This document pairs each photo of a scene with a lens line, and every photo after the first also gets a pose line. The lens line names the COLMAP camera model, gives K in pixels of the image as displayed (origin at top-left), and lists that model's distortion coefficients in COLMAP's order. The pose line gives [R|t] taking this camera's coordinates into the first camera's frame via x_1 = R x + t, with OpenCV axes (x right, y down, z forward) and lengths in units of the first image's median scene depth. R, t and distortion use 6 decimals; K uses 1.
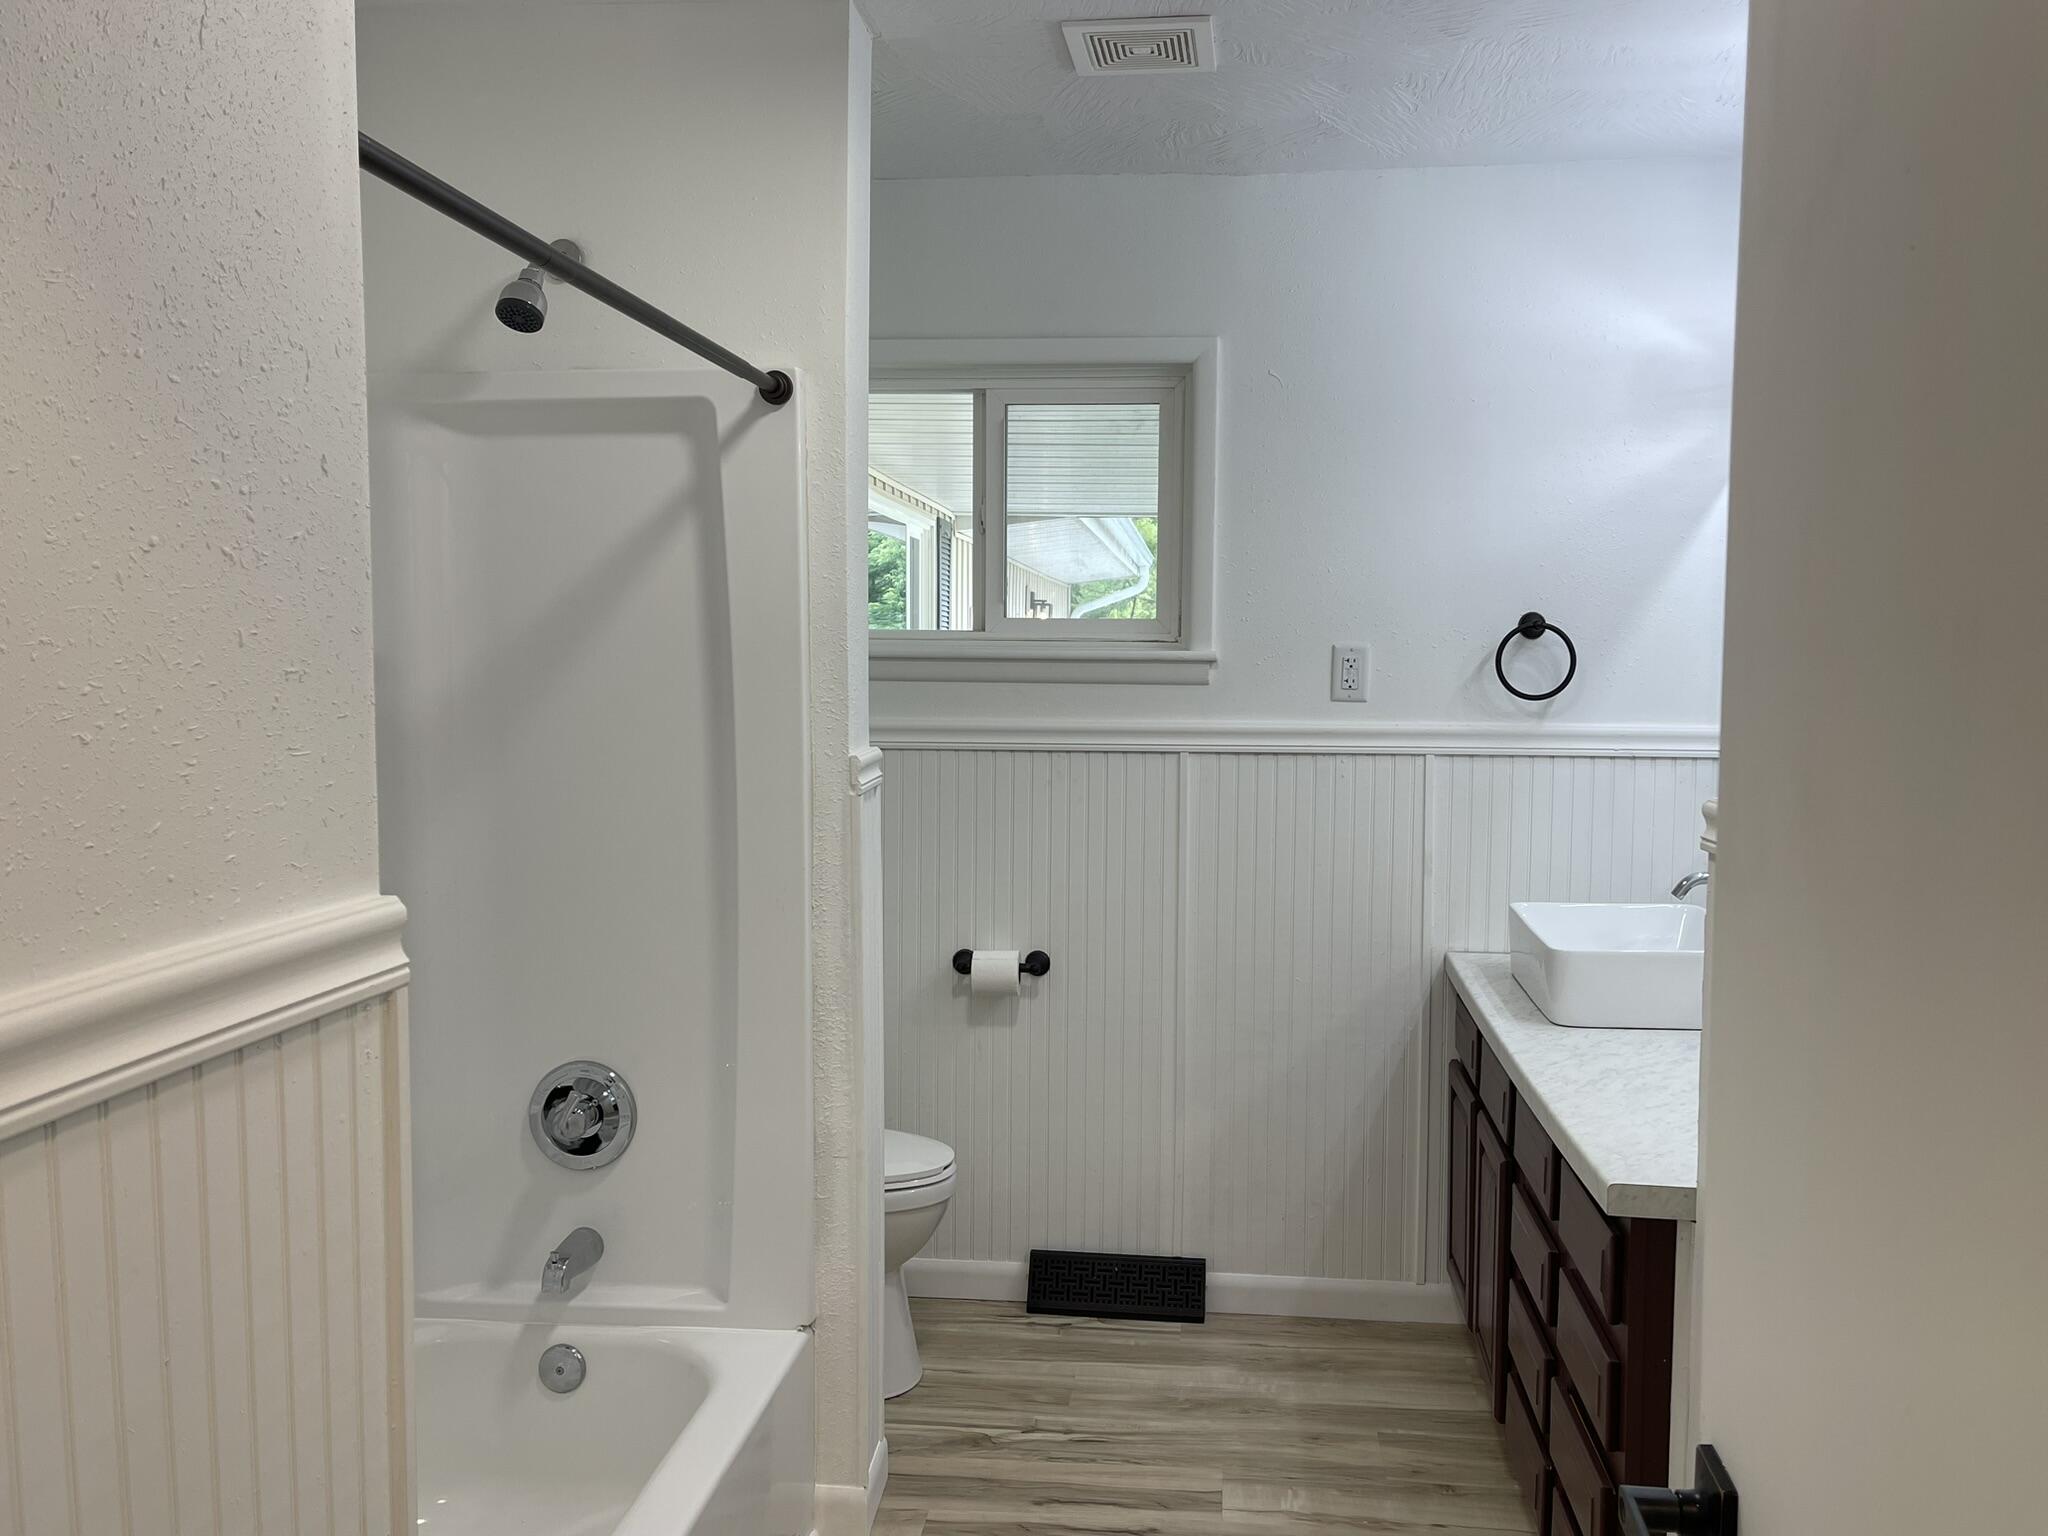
lens RADIAL K [[1687.5, 0, 1025.6], [0, 1687.5, 768.8], [0, 0, 1]] dist [0.007787, -0.009128]
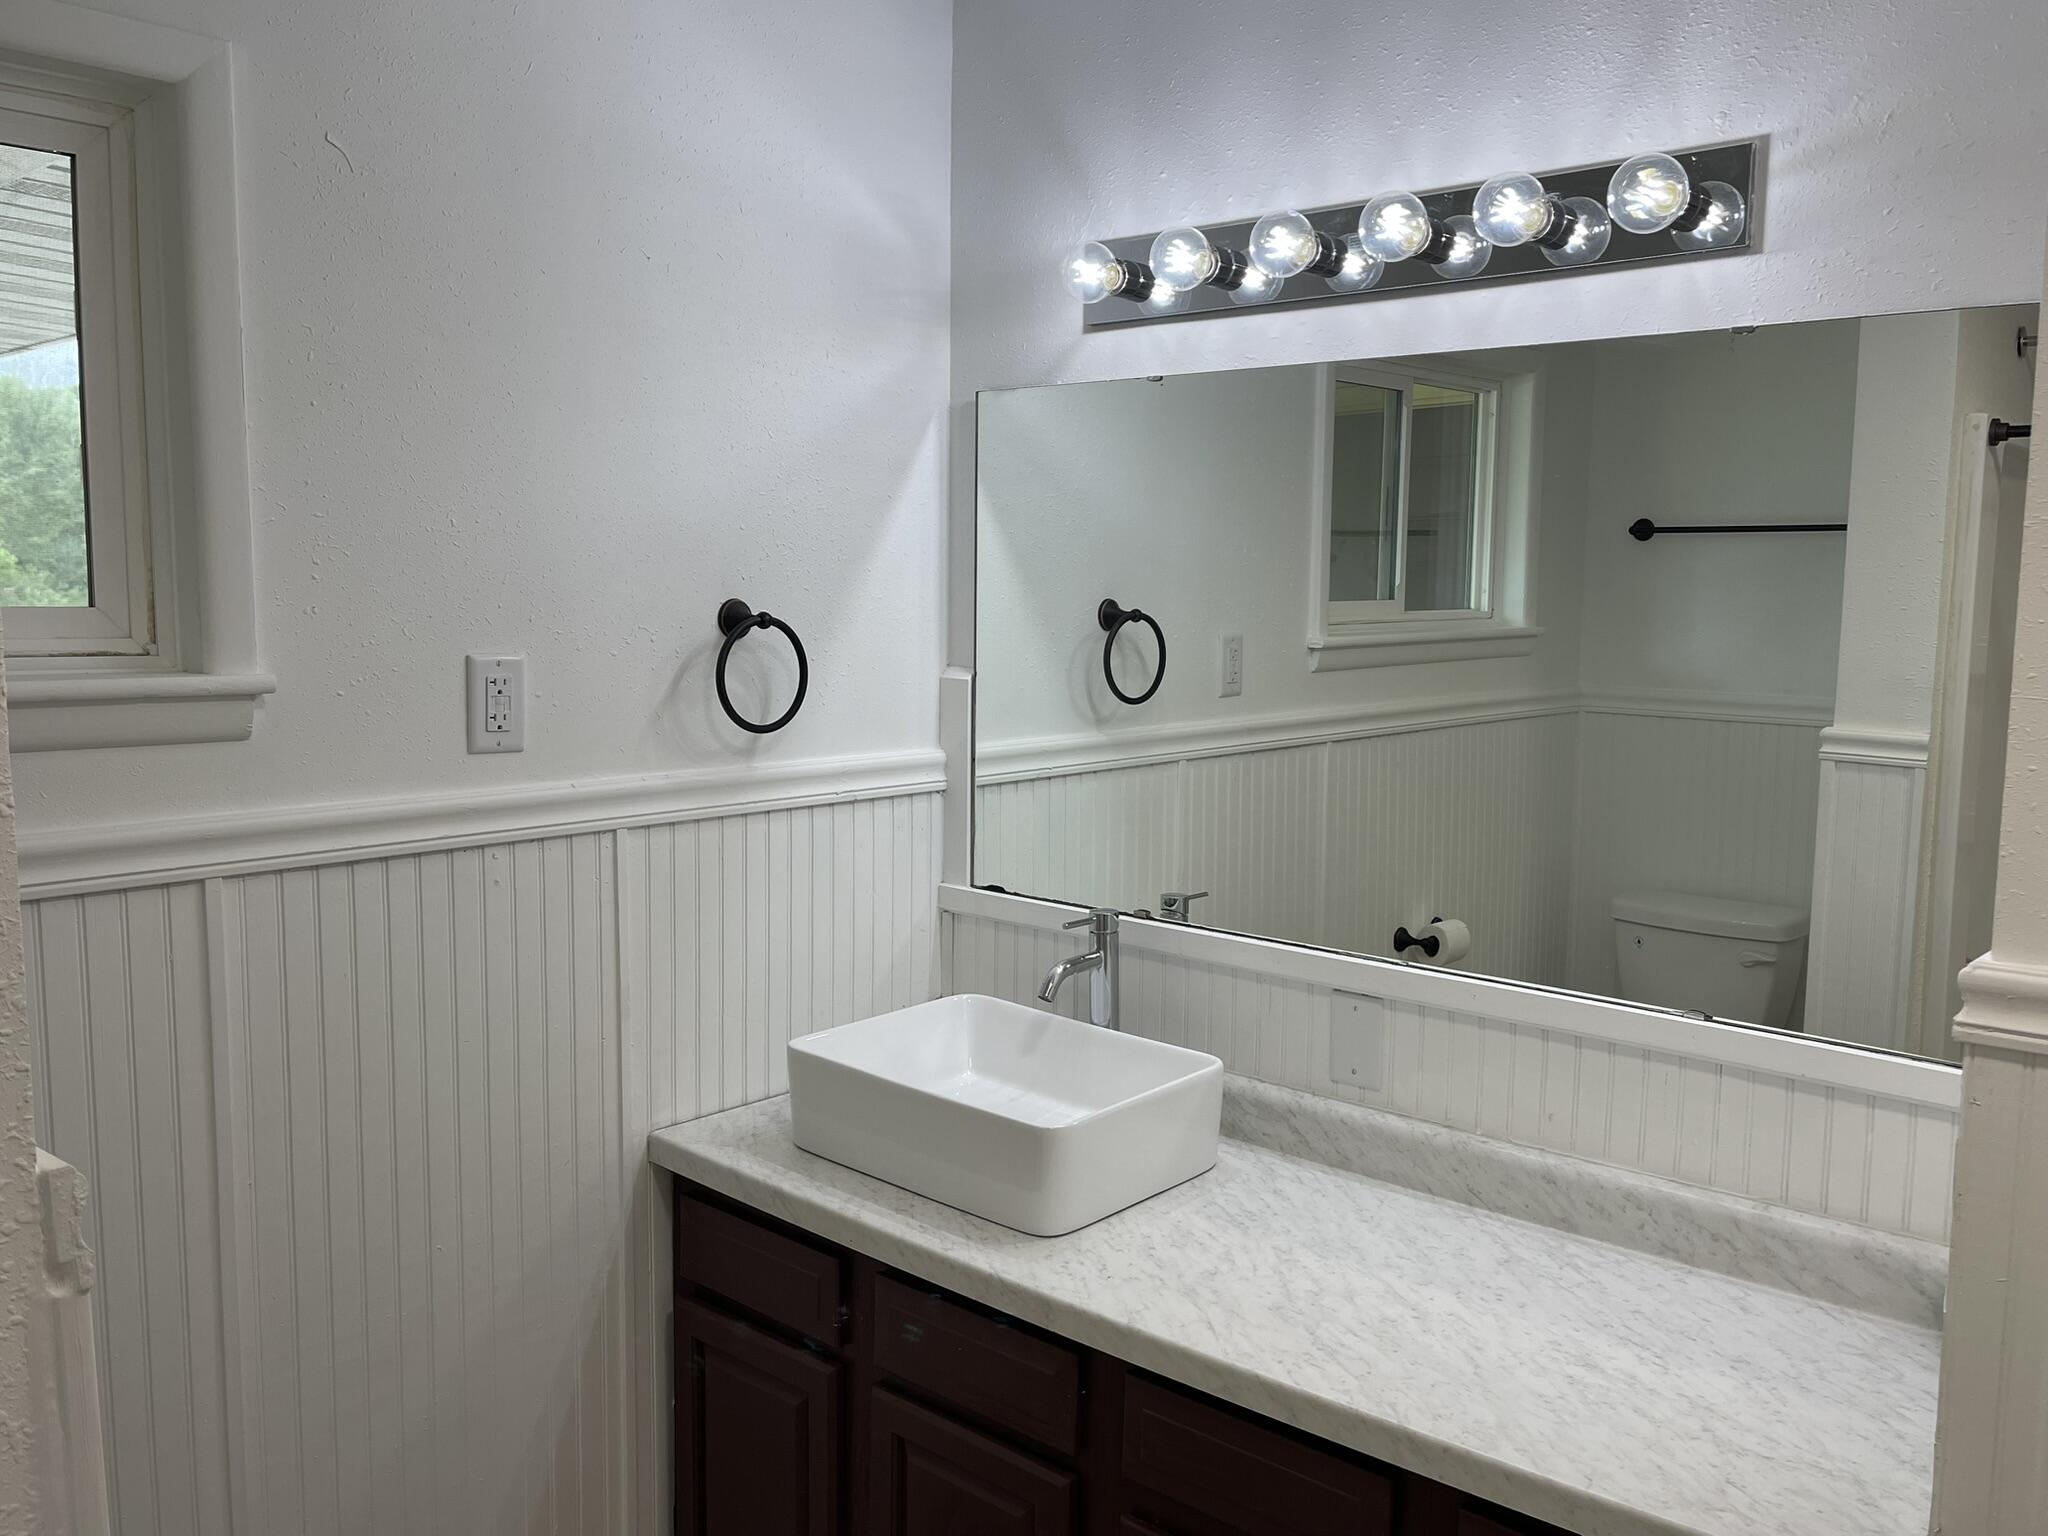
lens RADIAL K [[1687.5, 0, 1026.4], [0, 1687.5, 765.7], [0, 0, 1]] dist [0.007787, -0.009128]
pose [[0.553311, -0.087990, 0.828314, -0.187881], [0.047633, 0.996120, 0.073997, -0.069844], [-0.831612, -0.001488, 0.555355, 0.529905]]
